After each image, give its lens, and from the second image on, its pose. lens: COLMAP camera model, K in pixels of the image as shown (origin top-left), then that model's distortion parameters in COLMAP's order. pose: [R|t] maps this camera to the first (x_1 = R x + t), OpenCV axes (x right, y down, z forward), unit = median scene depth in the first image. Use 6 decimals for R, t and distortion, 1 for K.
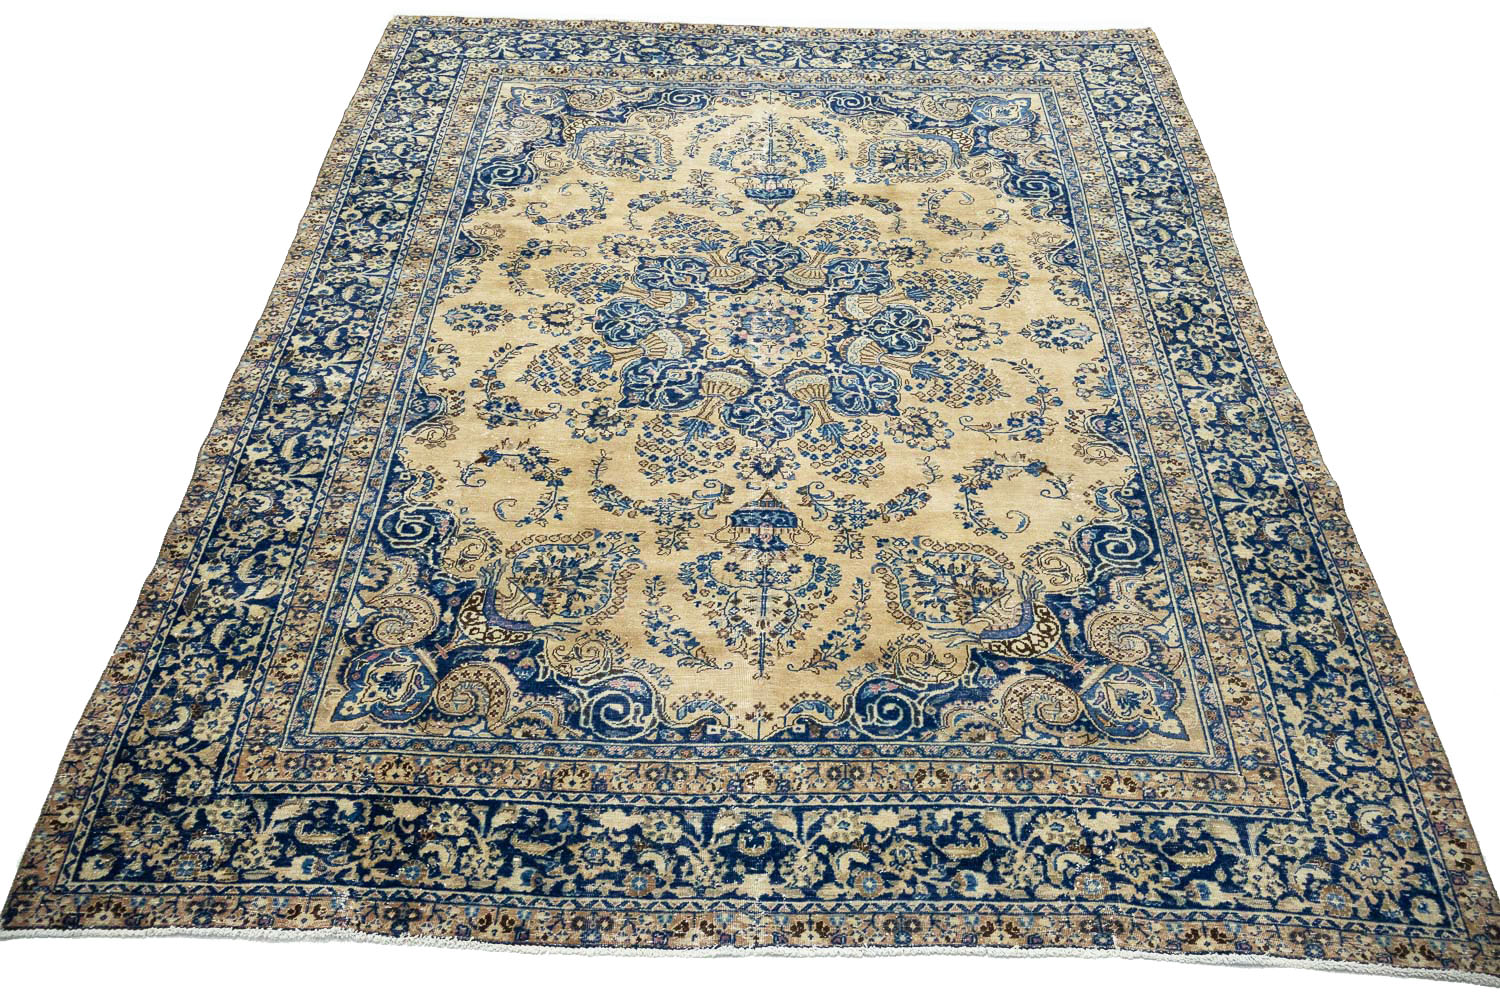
lens RADIAL K [[1212.3, 0, 728.5], [0, 1212.3, 526.6], [0, 0, 1]] dist [0.001951, -0.002288]
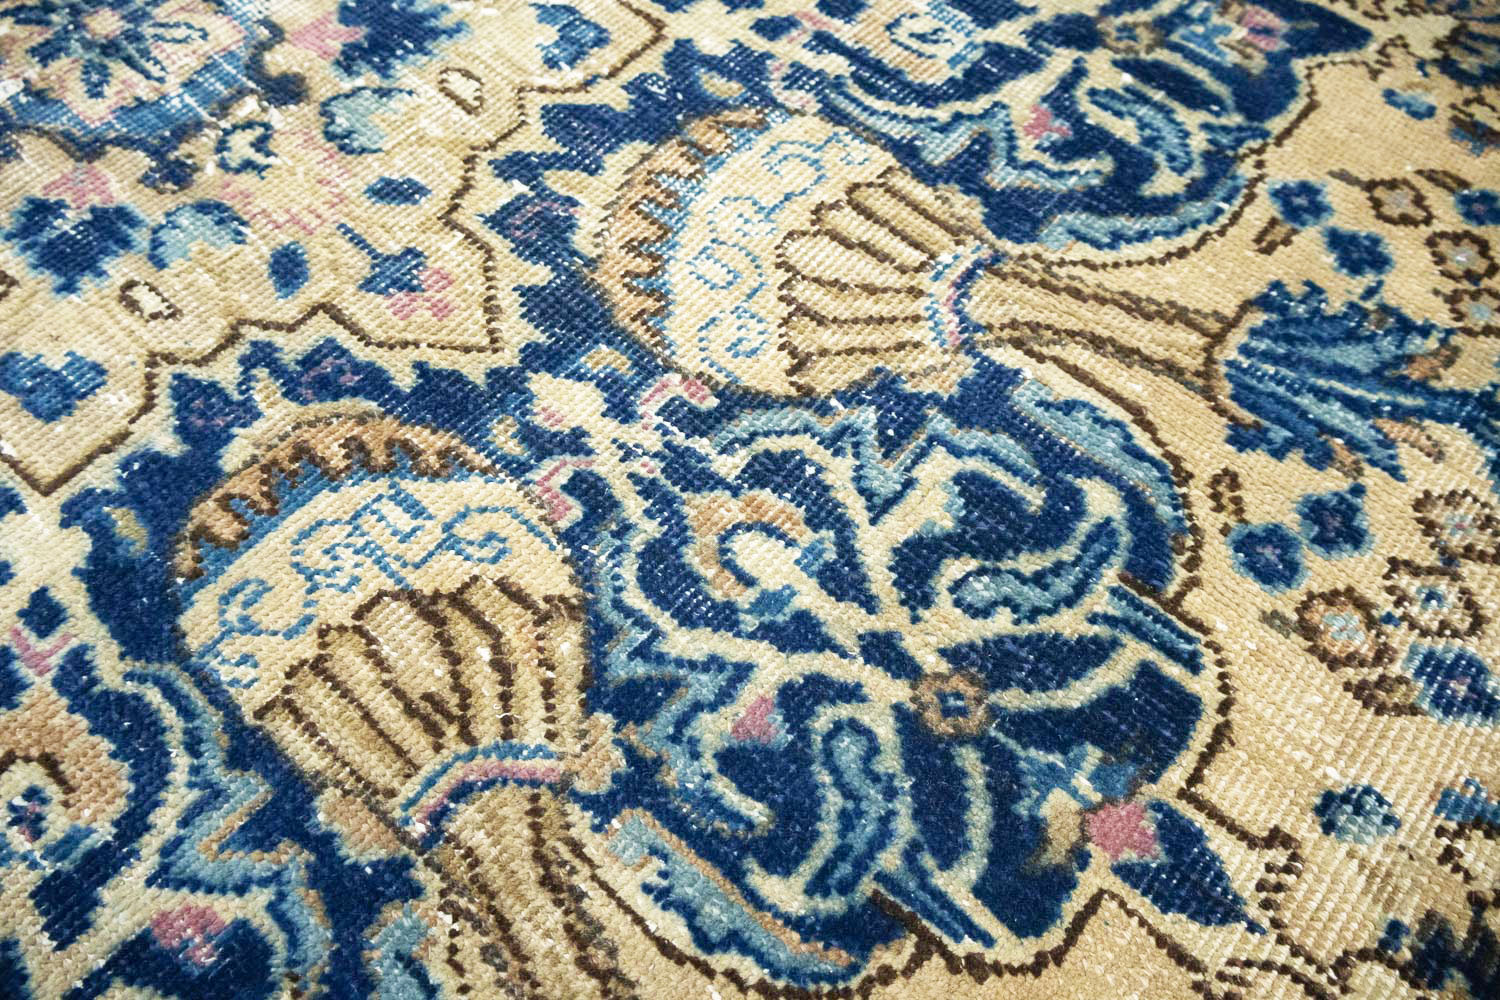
lens RADIAL K [[1264.5, 0, 750.0], [0, 1264.5, 500.0], [0, 0, 1]] dist [-0.000144, -0.000918]
pose [[-0.785809, -0.527649, 0.322631, -0.108911], [0.447132, -0.124280, 0.885792, -0.282409], [-0.427291, 0.840322, 0.333589, 0.998435]]
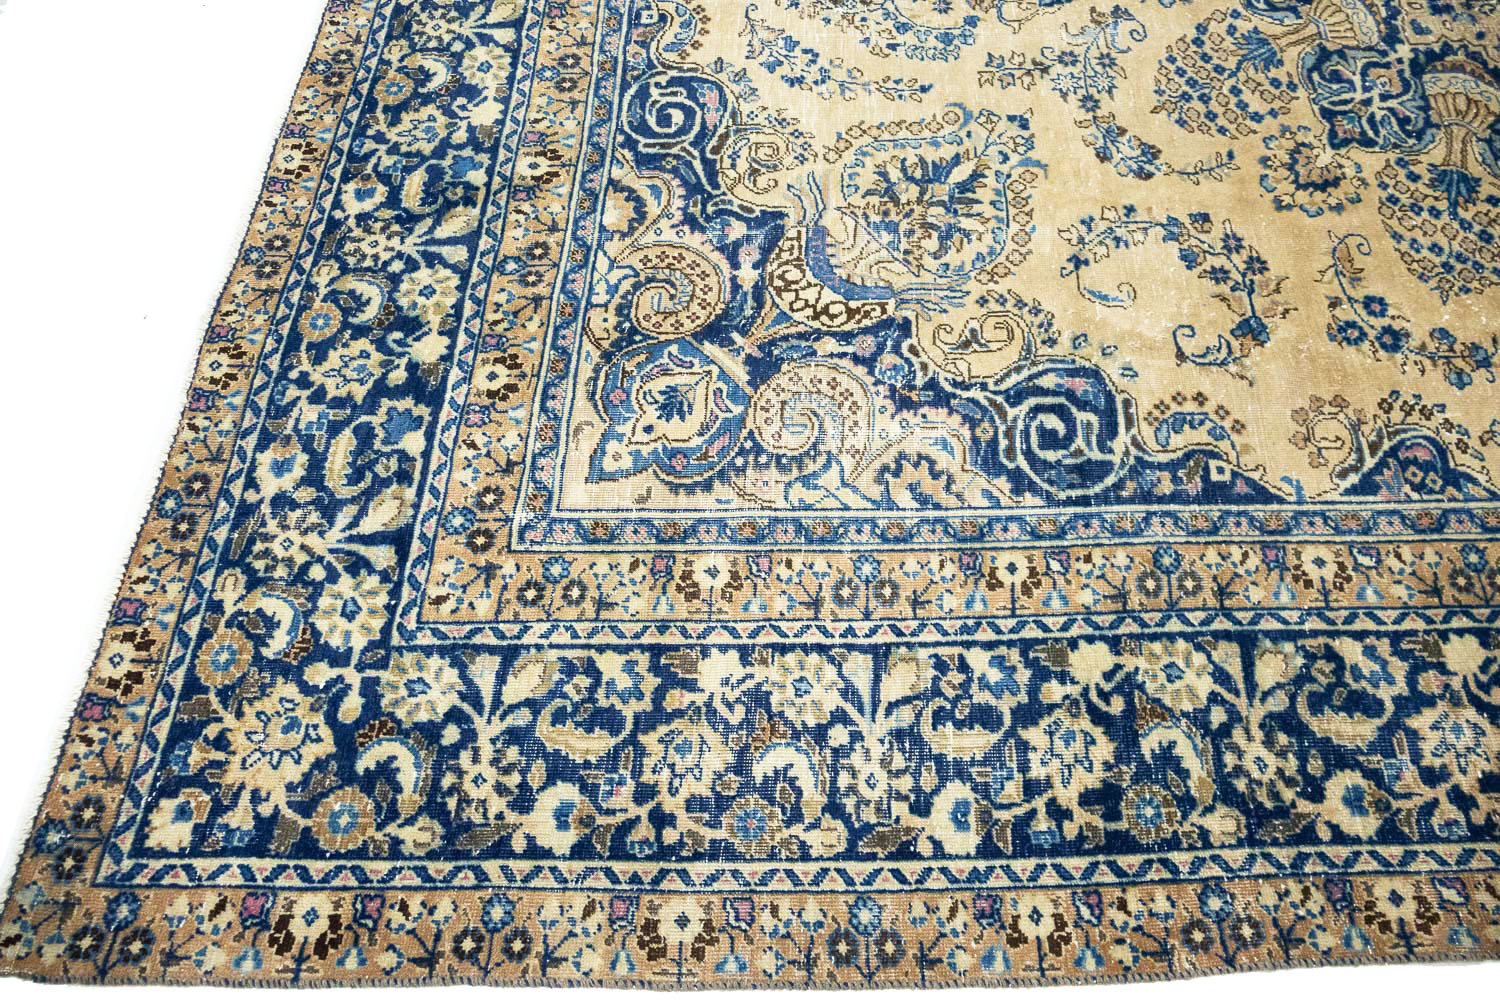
lens RADIAL K [[1264.5, 0, 750.0], [0, 1264.5, 500.0], [0, 0, 1]] dist [-0.000144, -0.000918]
pose [[-0.037884, -0.840598, 0.540333, -0.480737], [0.756010, 0.329485, 0.565587, -0.679171], [-0.653462, 0.429924, 0.623019, 0.994952]]
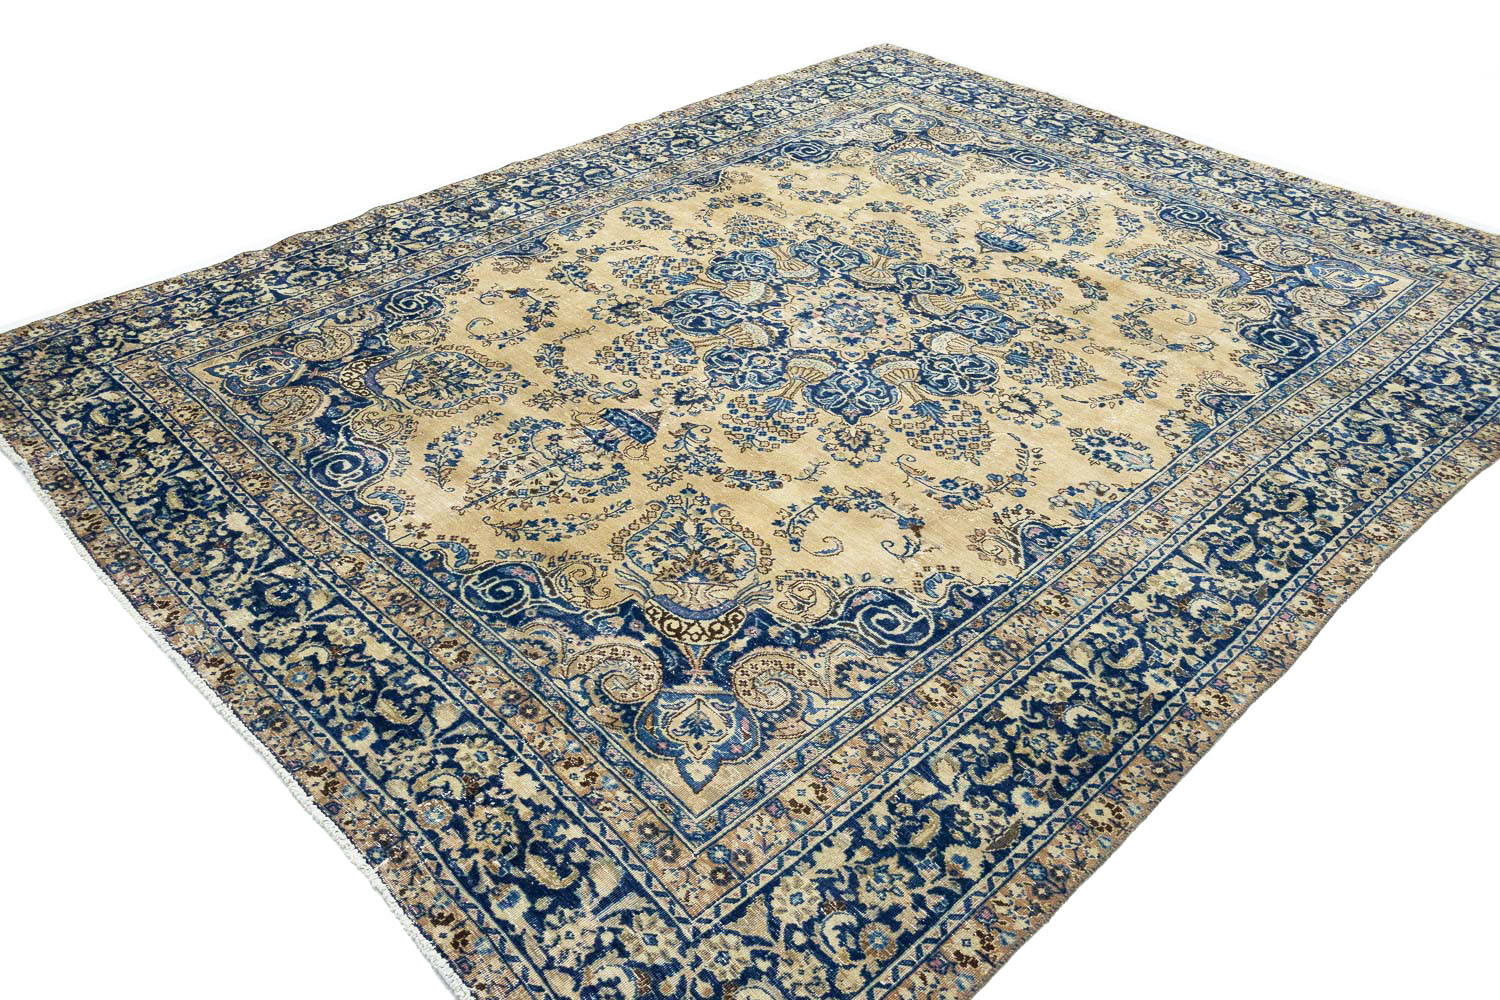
lens RADIAL K [[1212.3, 0, 728.5], [0, 1212.3, 526.6], [0, 0, 1]] dist [0.001951, -0.002288]
pose [[0.710900, 0.446610, -0.543287, 0.557279], [-0.533651, 0.845699, -0.003082, 0.019340], [0.458081, 0.292116, 0.839542, 0.240448]]
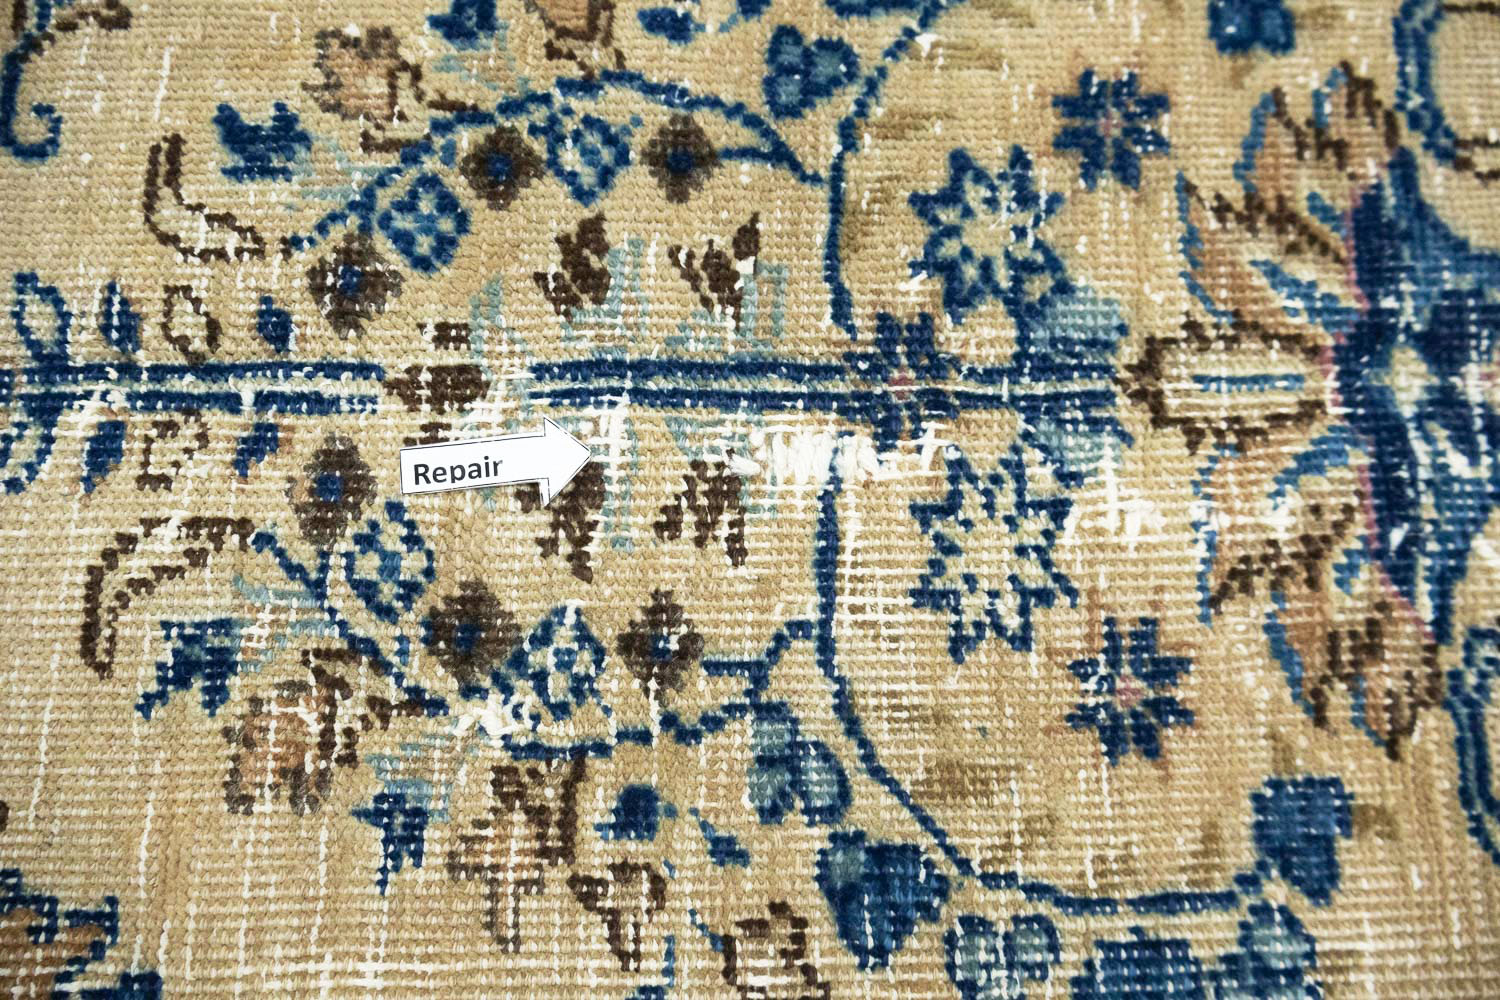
lens RADIAL K [[1212.3, 0, 728.5], [0, 1212.3, 526.6], [0, 0, 1]] dist [0.001951, -0.002288]
pose [[-0.039041, -0.978963, 0.200270, 0.013122], [0.731182, 0.108617, 0.673480, -0.443778], [-0.681064, 0.172727, 0.711560, 1.154636]]
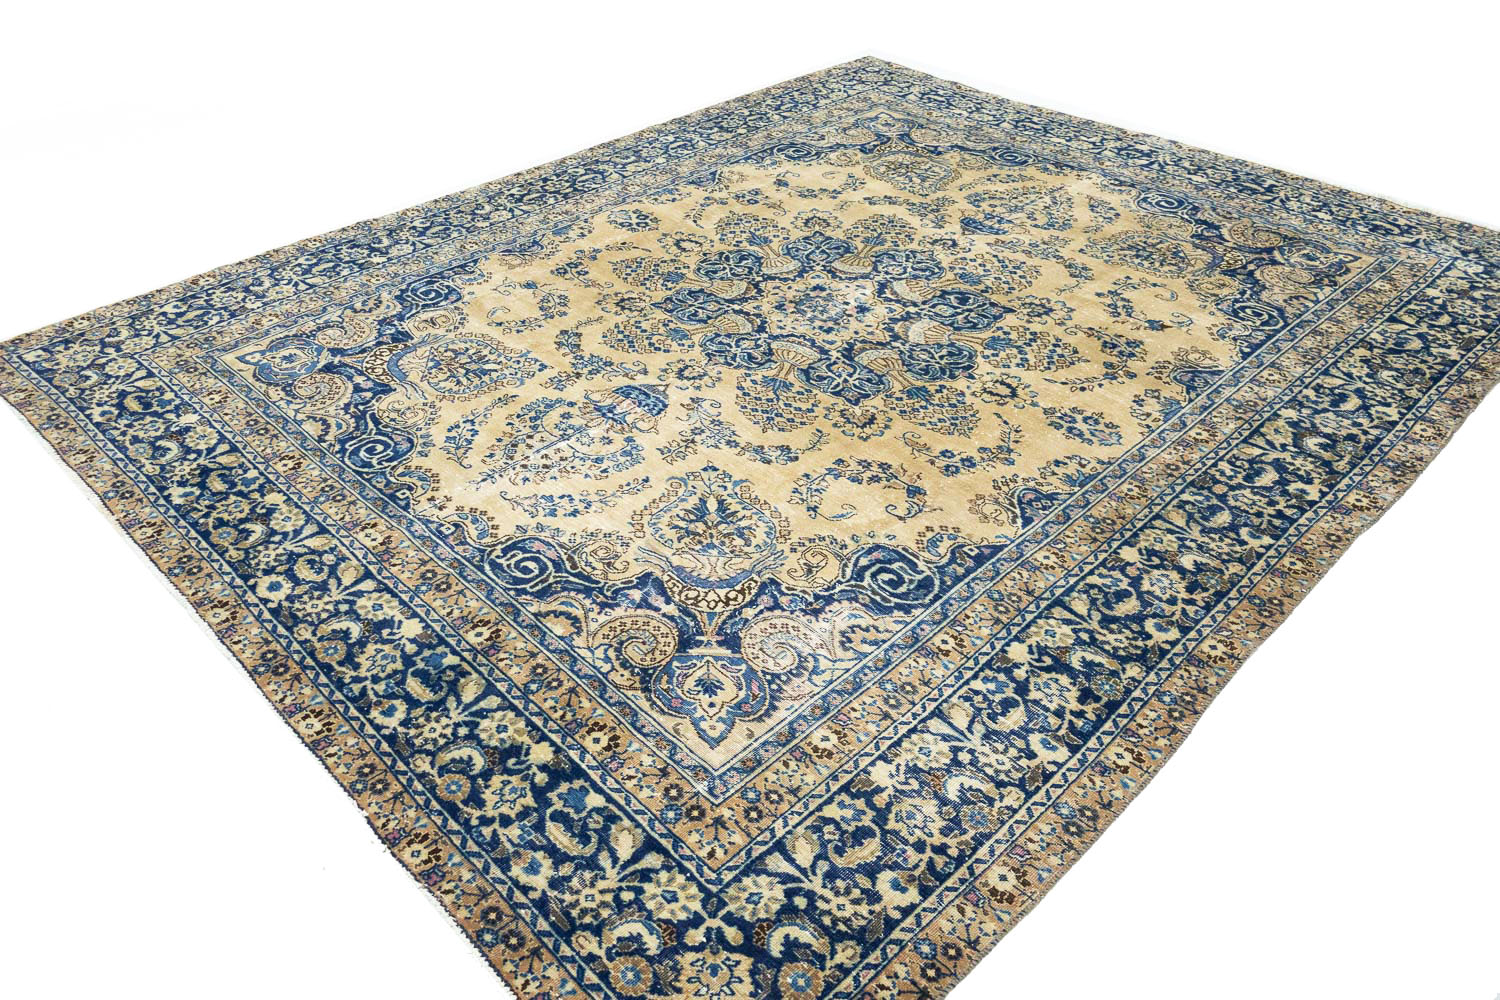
lens RADIAL K [[1236.3, 0, 750.0], [0, 1236.3, 500.0], [0, 0, 1]] dist [0.009627, -0.006894]
pose [[-0.736628, -0.380640, 0.559009, -0.549456], [0.519931, 0.209856, 0.828029, -1.009042], [-0.432493, 0.900596, 0.043321, 1.157391]]
